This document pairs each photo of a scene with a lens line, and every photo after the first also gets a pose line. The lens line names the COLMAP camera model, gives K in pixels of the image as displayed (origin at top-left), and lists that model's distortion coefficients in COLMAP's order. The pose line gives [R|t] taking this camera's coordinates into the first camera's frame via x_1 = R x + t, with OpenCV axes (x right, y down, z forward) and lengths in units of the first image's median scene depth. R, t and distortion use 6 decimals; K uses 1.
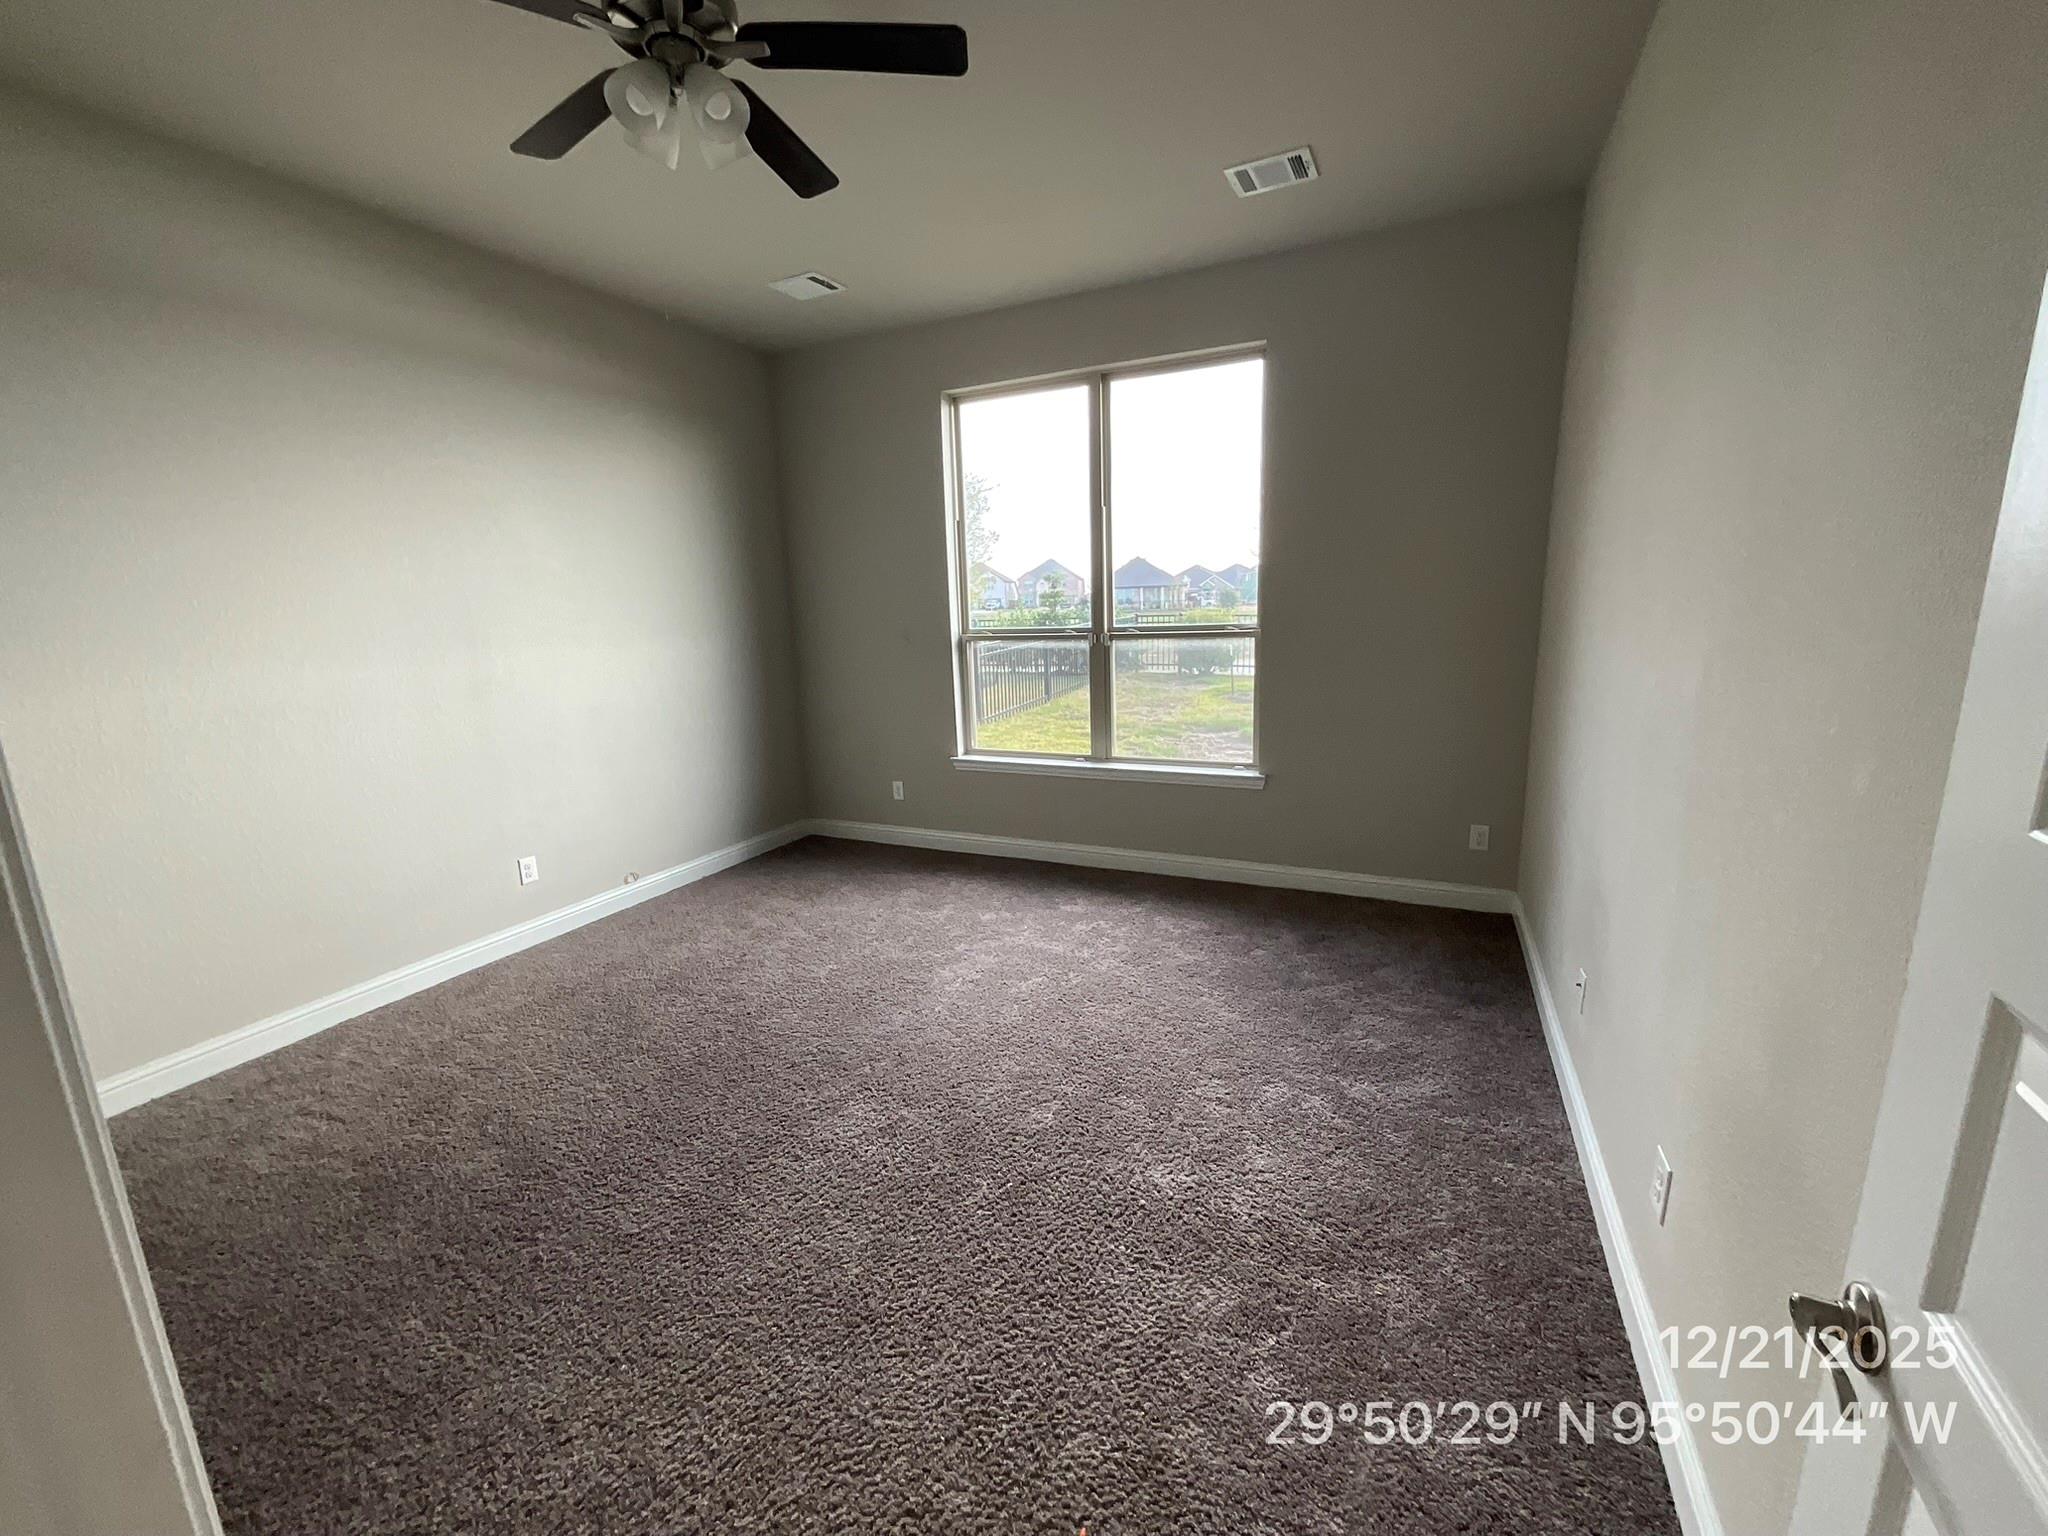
lens RADIAL K [[822.7, 0, 1024.0], [0, 822.7, 768.0], [0, 0, 1]] dist [-0.000250, -0.000013]
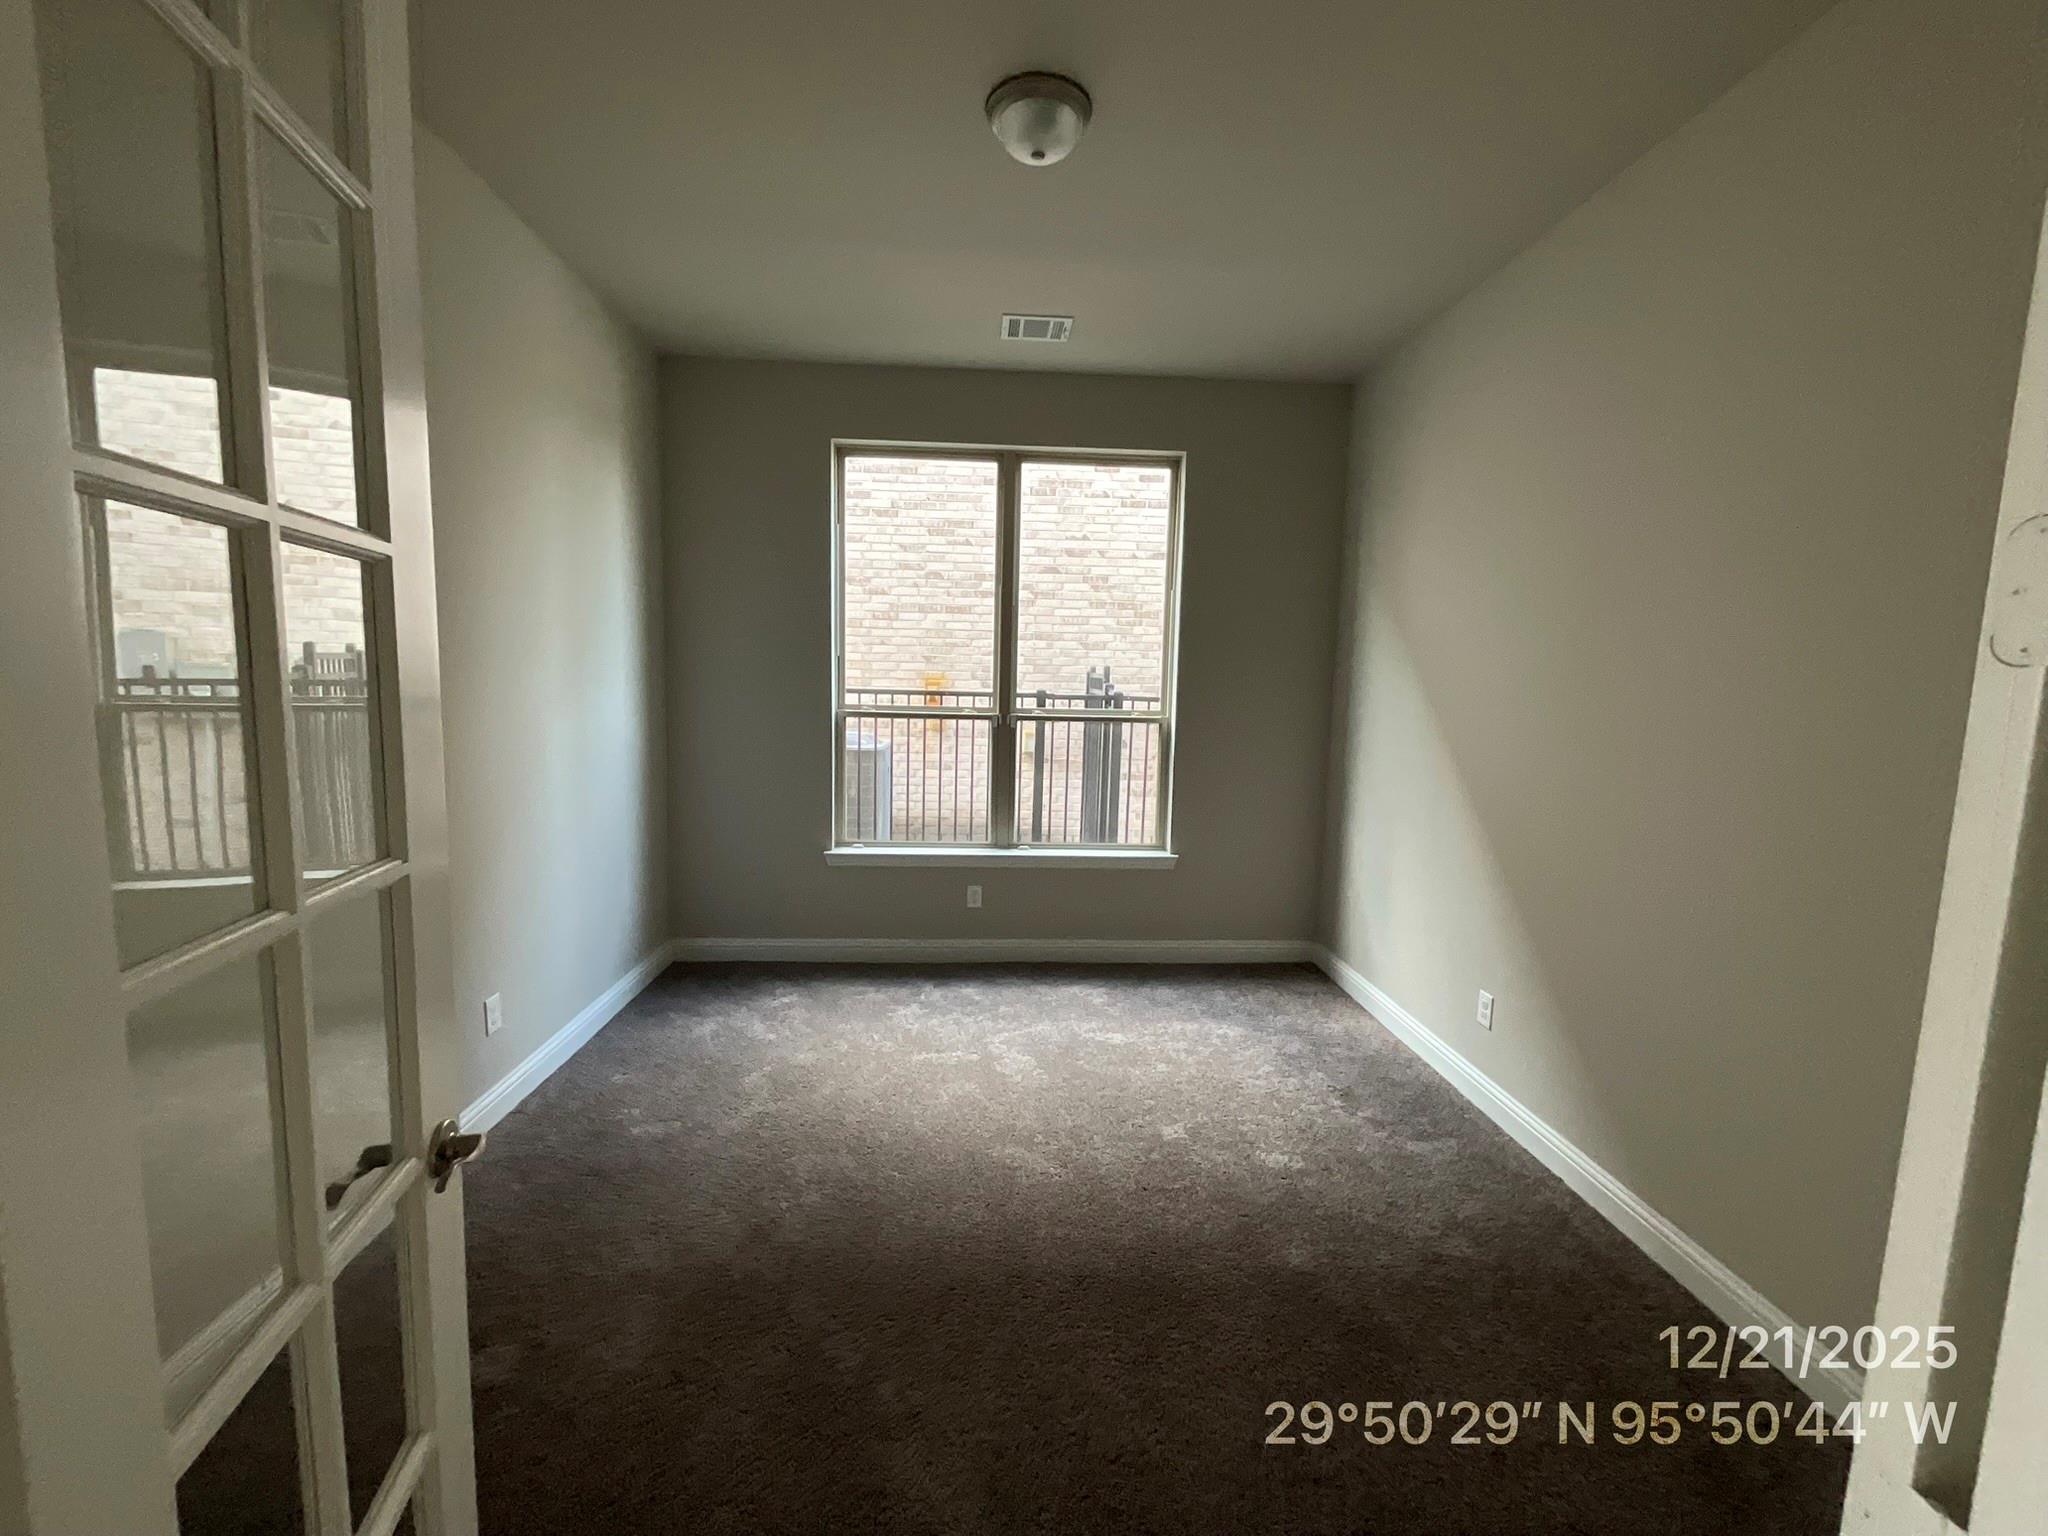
lens RADIAL K [[822.7, 0, 1024.0], [0, 822.7, 768.0], [0, 0, 1]] dist [-0.000250, -0.000013]
pose [[0.874124, 0.001395, 0.485702, -0.361065], [0.043126, 0.995823, -0.080474, -0.023665], [-0.483785, 0.091290, 0.870412, 0.162624]]
